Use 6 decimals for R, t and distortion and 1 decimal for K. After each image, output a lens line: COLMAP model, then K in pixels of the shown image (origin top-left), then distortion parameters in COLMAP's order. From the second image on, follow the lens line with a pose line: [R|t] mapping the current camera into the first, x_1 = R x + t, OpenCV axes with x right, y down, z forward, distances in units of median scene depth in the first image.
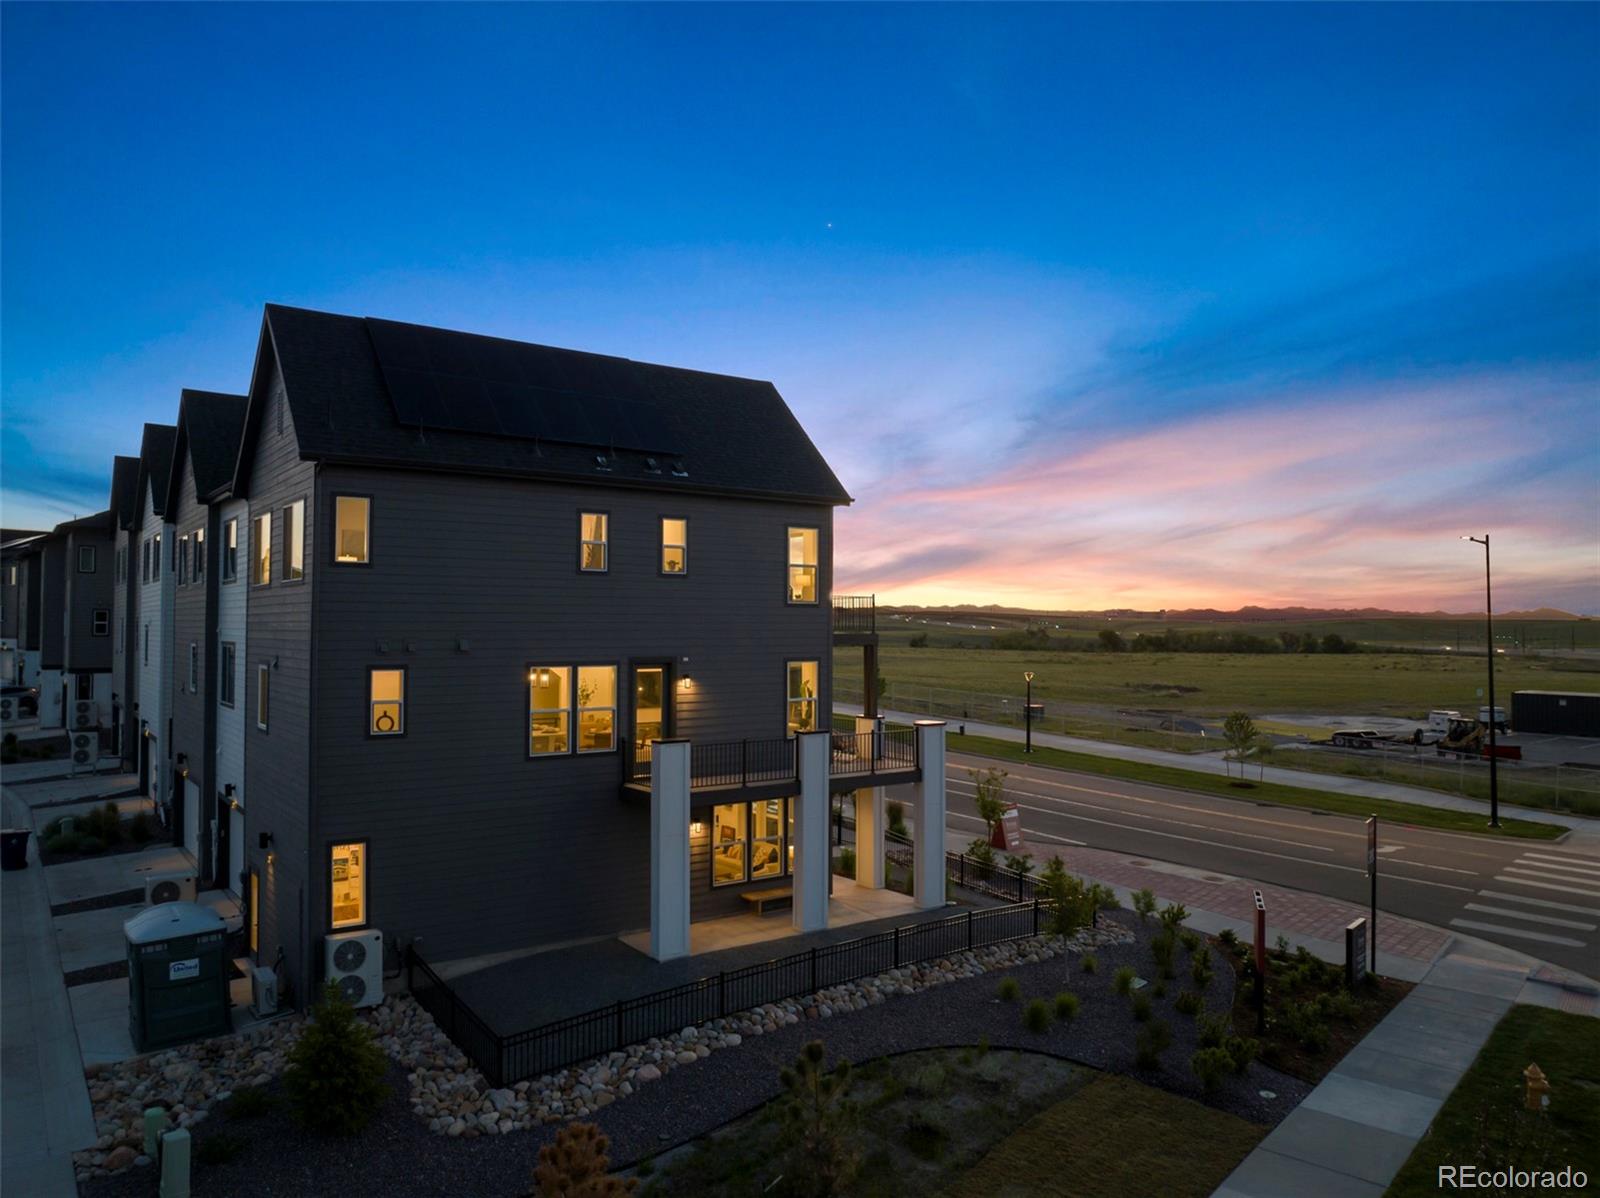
lens RADIAL K [[1125.5, 0, 806.9], [0, 1125.5, 594.4], [0, 0, 1]] dist [-0.043268, 0.007920]
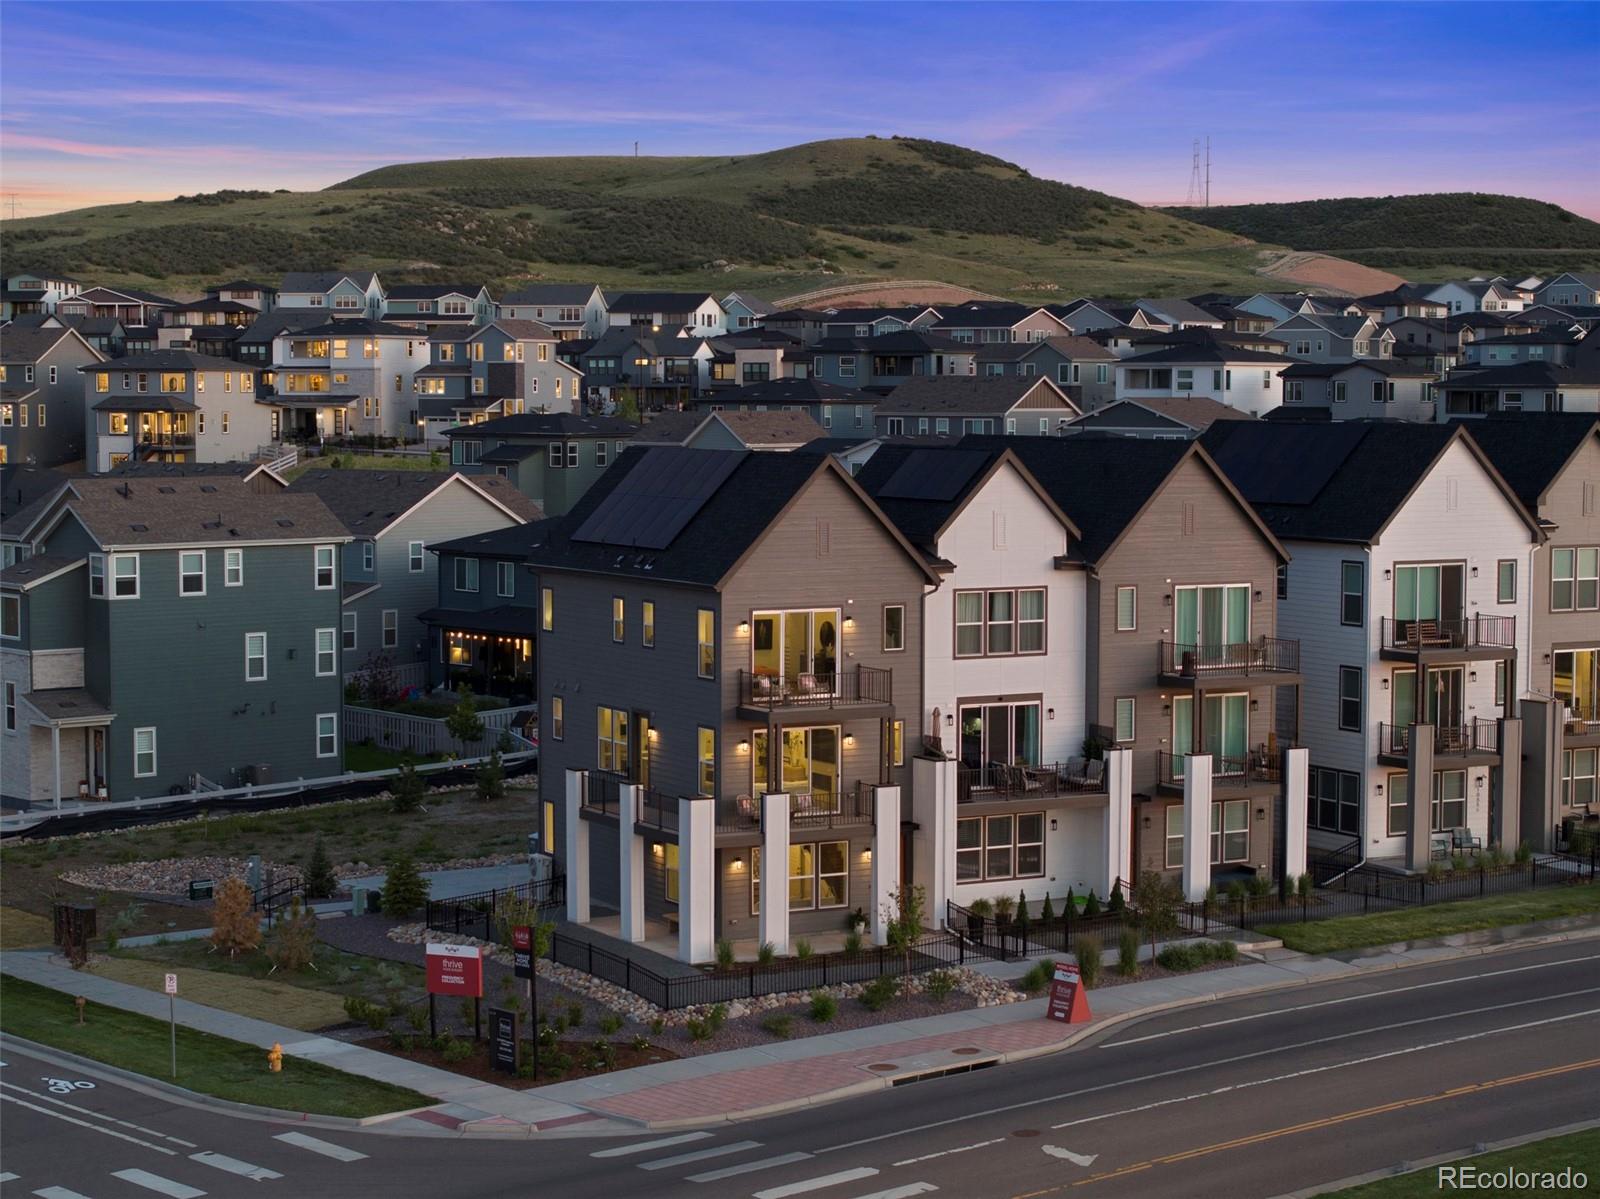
lens RADIAL K [[3217.4, 0, 790.5], [0, 3217.4, 635.3], [0, 0, 1]] dist [-0.185982, 1.314368]
pose [[-0.137280, 0.074848, -0.987700, 3.457513], [0.030502, 0.996988, 0.071313, -0.285931], [0.990063, -0.020337, -0.139149, 1.670812]]
